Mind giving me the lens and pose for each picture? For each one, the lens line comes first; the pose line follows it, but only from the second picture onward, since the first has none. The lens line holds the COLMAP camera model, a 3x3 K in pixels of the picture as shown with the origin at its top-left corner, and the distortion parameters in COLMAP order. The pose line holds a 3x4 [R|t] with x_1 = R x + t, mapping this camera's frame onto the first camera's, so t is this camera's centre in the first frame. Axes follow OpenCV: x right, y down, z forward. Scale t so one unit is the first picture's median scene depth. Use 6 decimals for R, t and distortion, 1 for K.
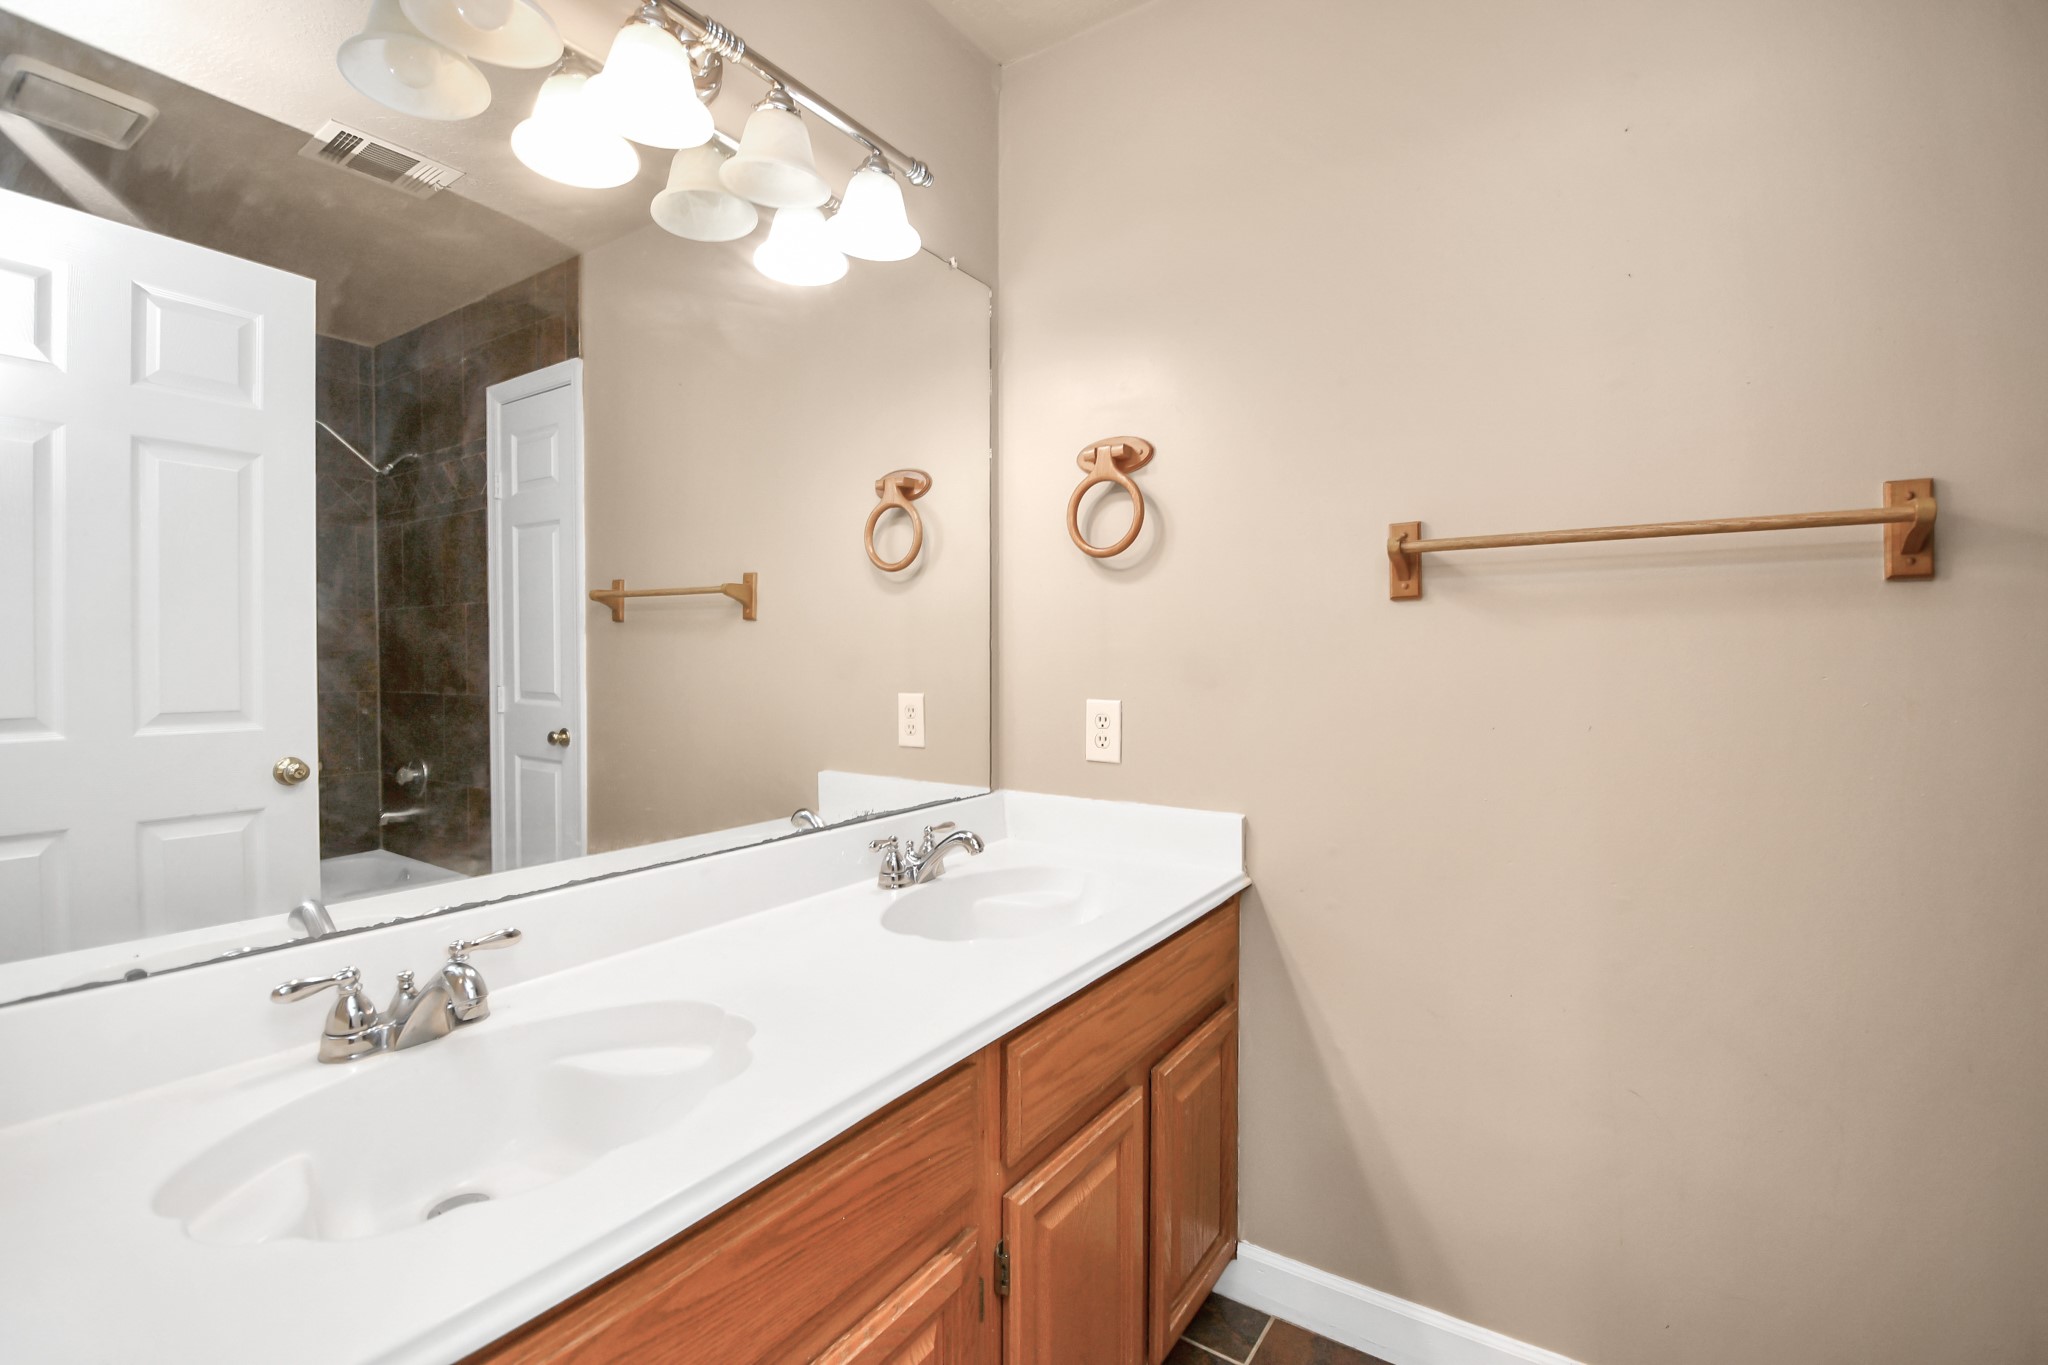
lens RADIAL K [[902.5, 0, 1025.8], [0, 902.5, 673.2], [0, 0, 1]] dist [0.000878, -0.000018]
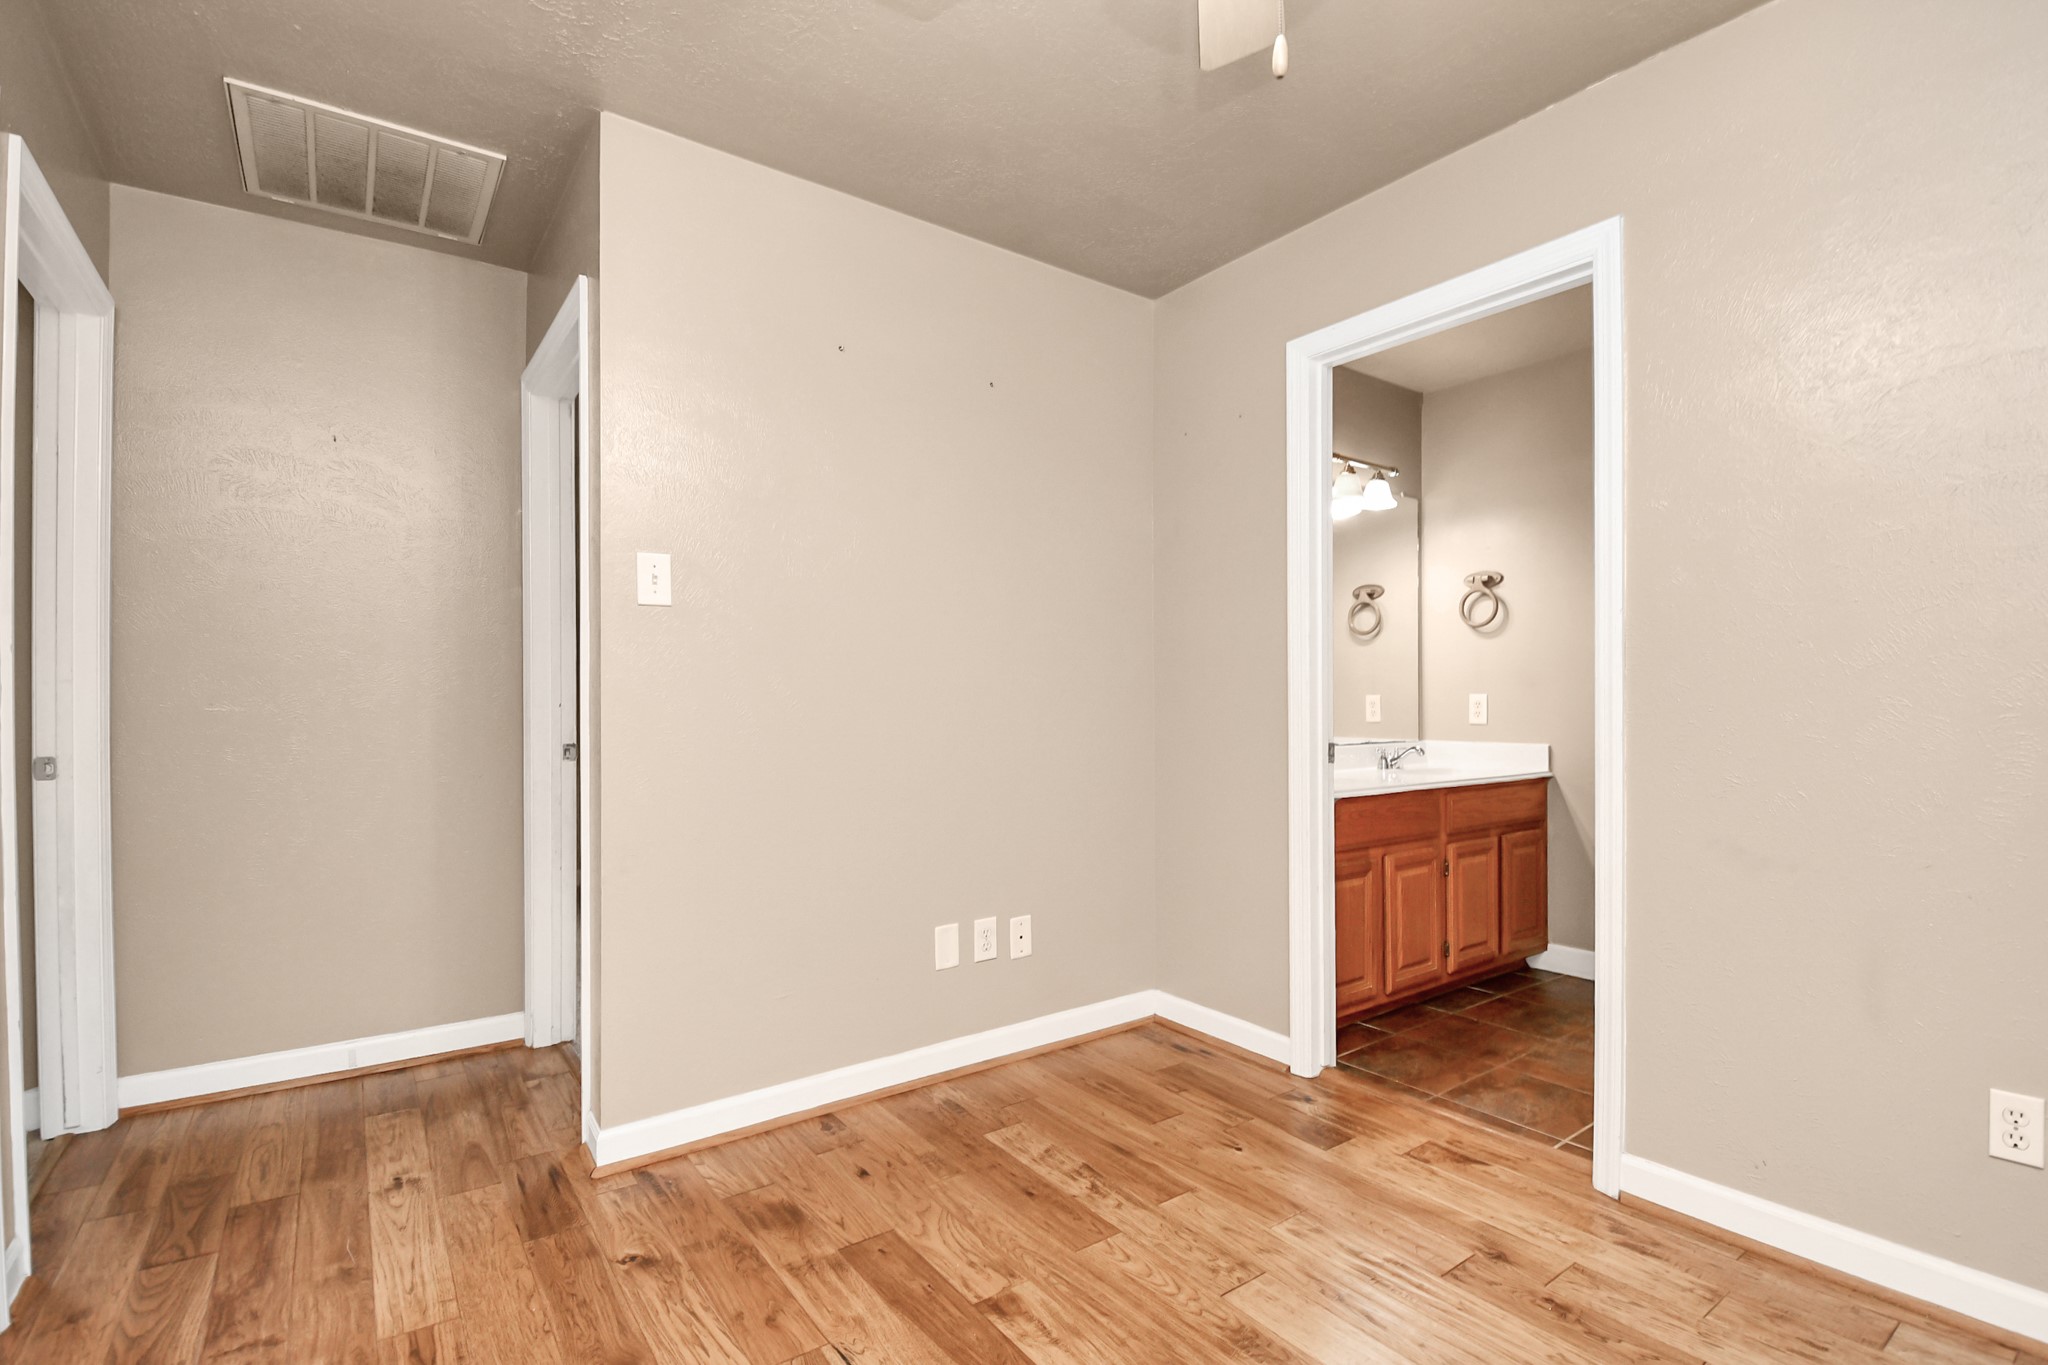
lens RADIAL K [[966.0, 0, 1031.0], [0, 966.0, 717.1], [0, 0, 1]] dist [-0.005517, 0.000082]
pose [[0.943210, -0.004795, -0.332163, -0.155810], [0.002894, 0.999976, -0.006216, 0.097203], [0.332185, 0.004901, 0.943201, -1.523343]]
